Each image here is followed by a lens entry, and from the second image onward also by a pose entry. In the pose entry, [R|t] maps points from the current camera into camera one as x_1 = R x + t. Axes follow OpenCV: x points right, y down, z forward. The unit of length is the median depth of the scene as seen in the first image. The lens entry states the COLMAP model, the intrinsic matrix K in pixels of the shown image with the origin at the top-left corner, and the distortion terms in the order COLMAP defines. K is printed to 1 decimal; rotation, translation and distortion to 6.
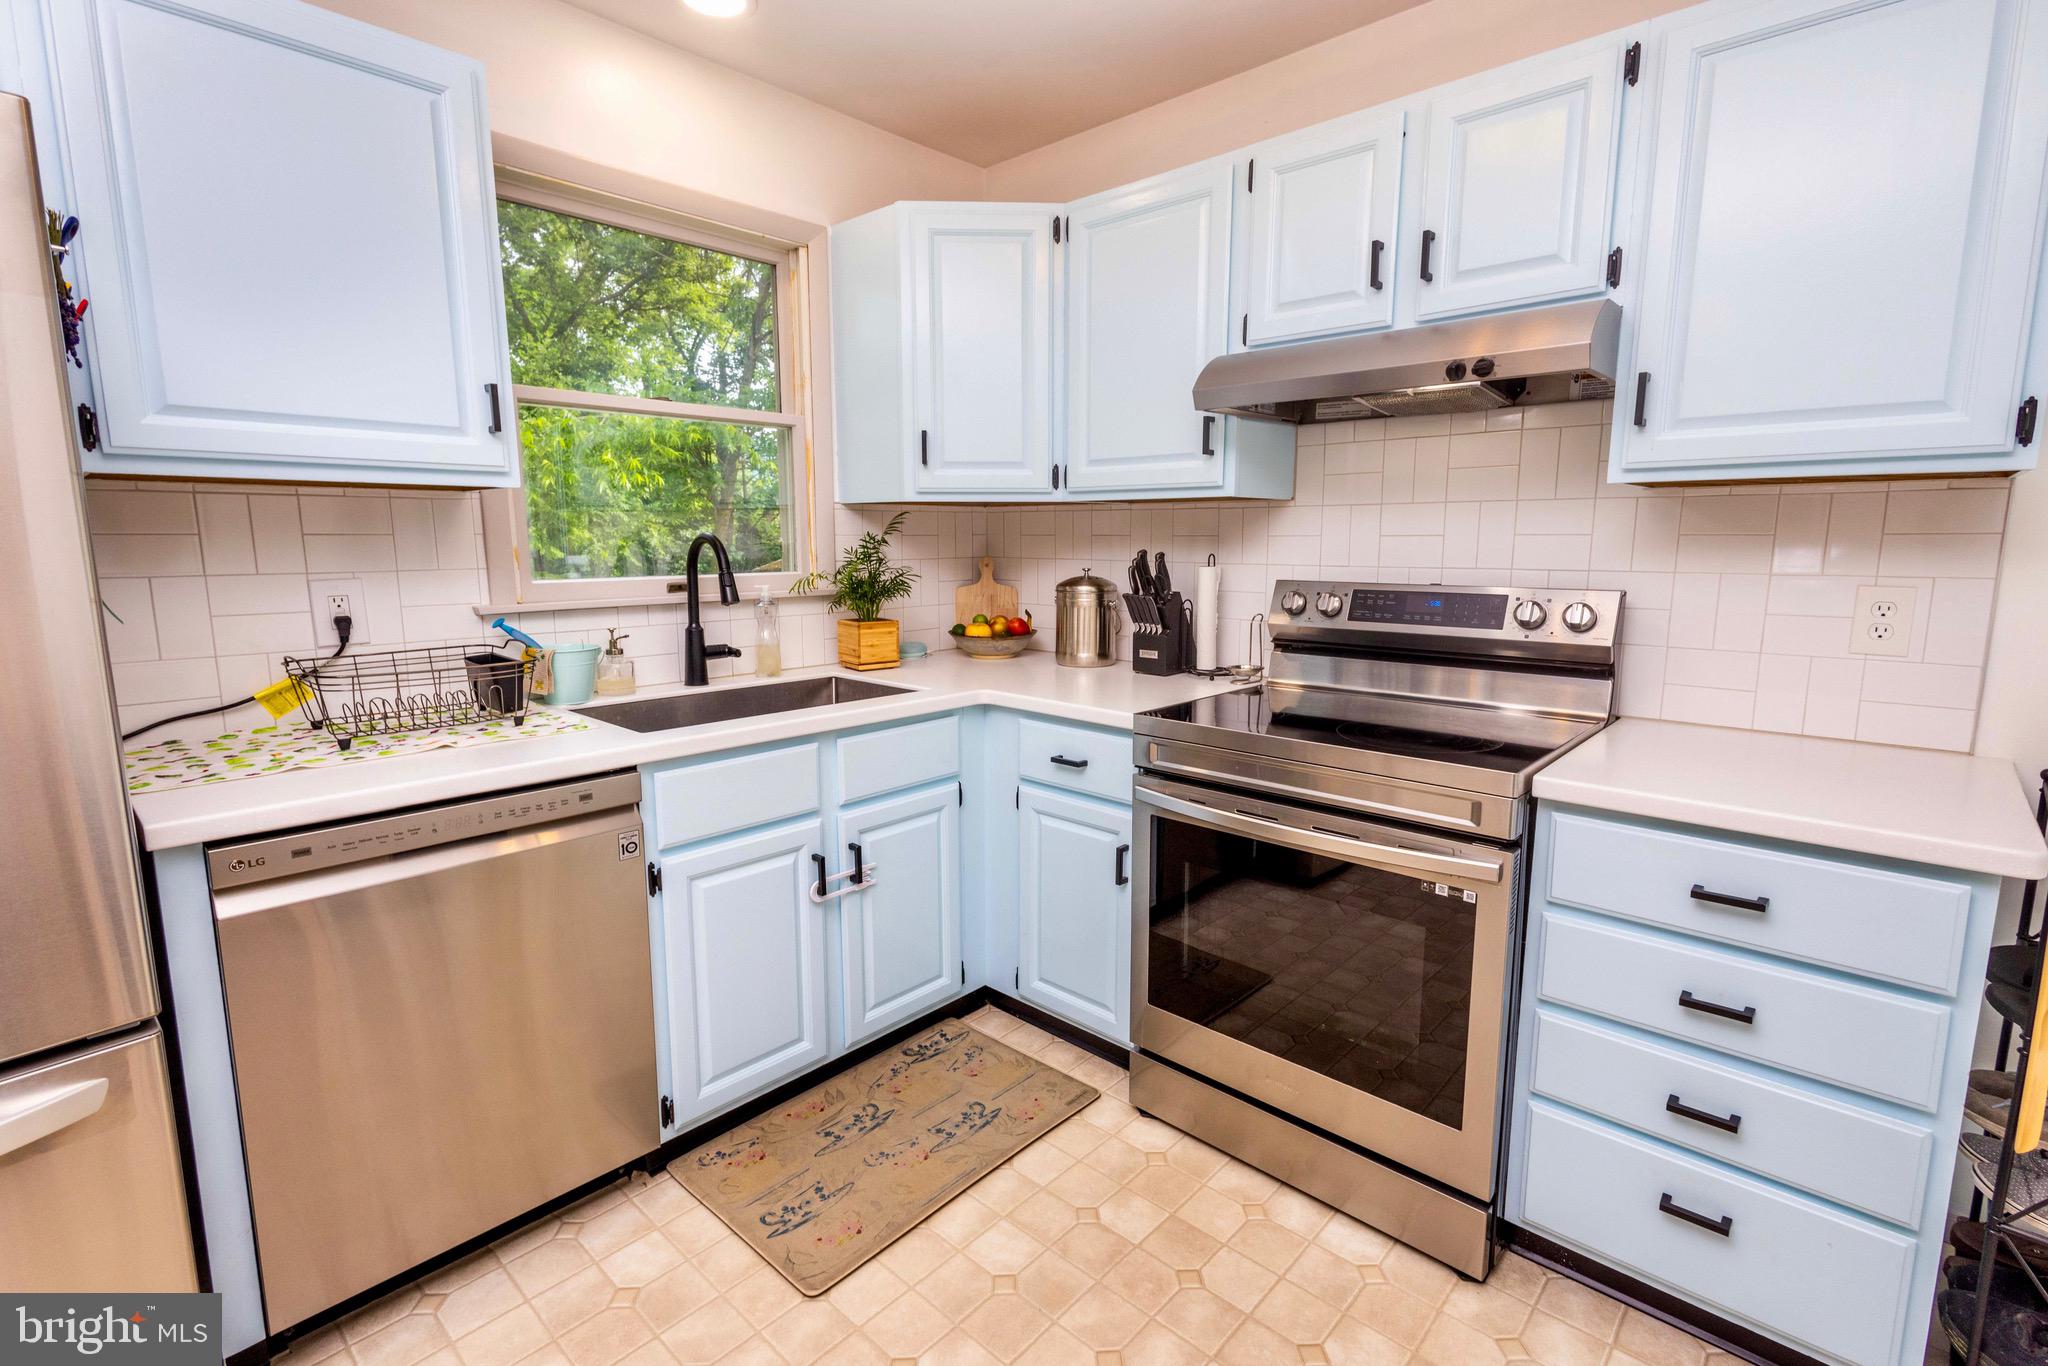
lens RADIAL K [[946.4, 0, 1032.1], [0, 946.4, 674.8], [0, 0, 1]] dist [0.008998, -0.002032]
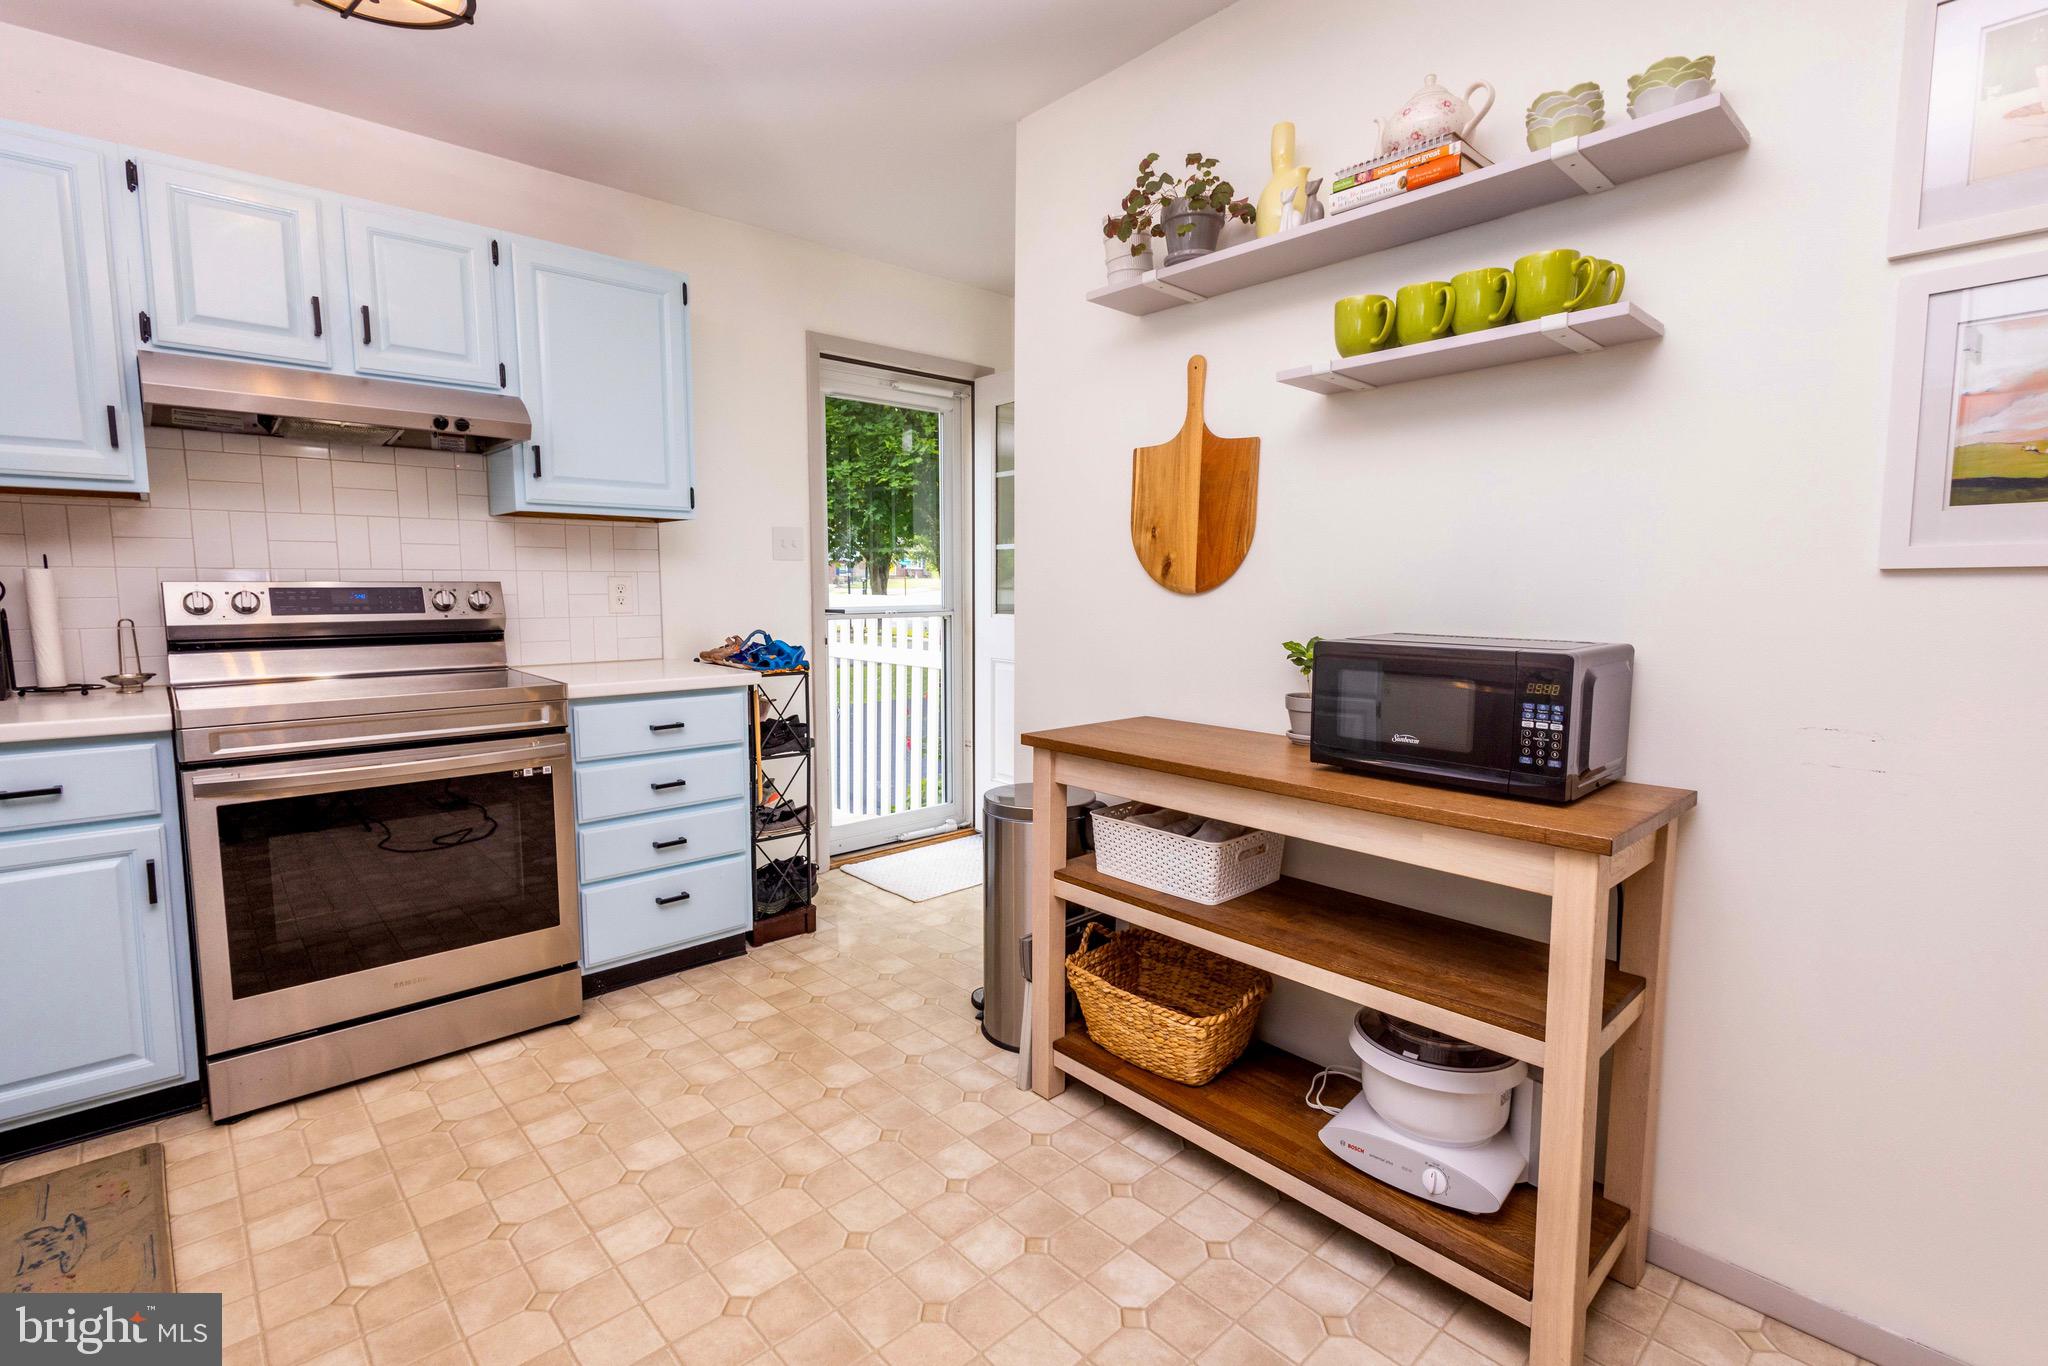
lens RADIAL K [[946.4, 0, 1035.7], [0, 946.4, 680.1], [0, 0, 1]] dist [0.008998, -0.002032]
pose [[0.072205, -0.101122, 0.992250, -0.702191], [0.145663, 0.985250, 0.089809, 0.045974], [-0.986696, 0.138050, 0.085869, 0.037750]]
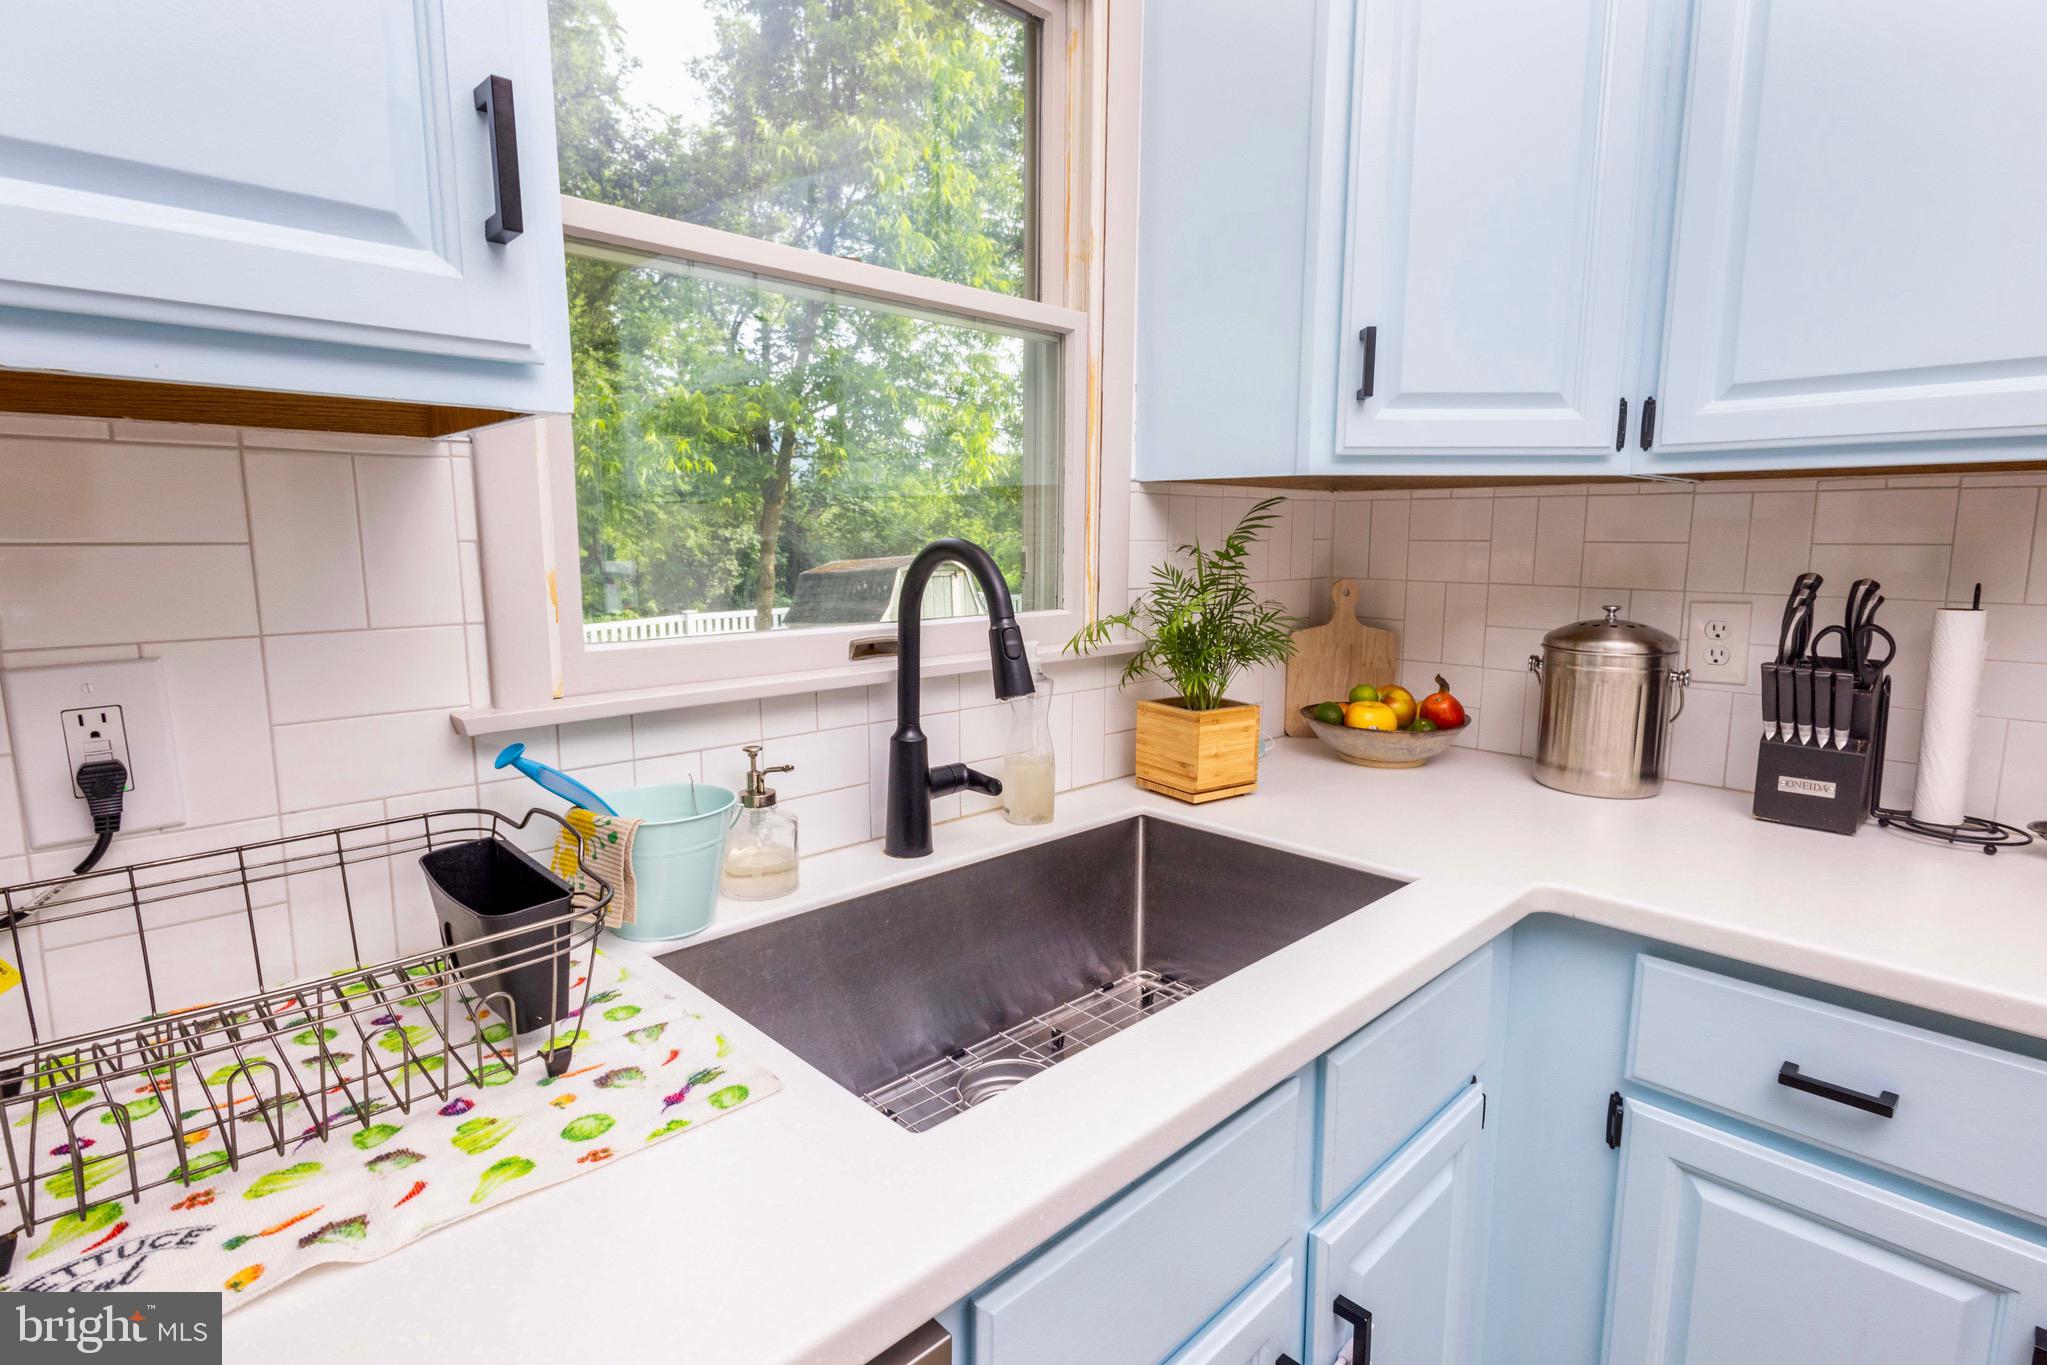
lens RADIAL K [[1011.3, 0, 1024.2], [0, 1011.3, 679.0], [0, 0, 1]] dist [0.008771, -0.000792]
pose [[0.998728, 0.009840, -0.049454, -0.289147], [-0.010054, 0.999941, -0.004079, -0.081243], [0.049411, 0.004571, 0.998768, 0.520067]]
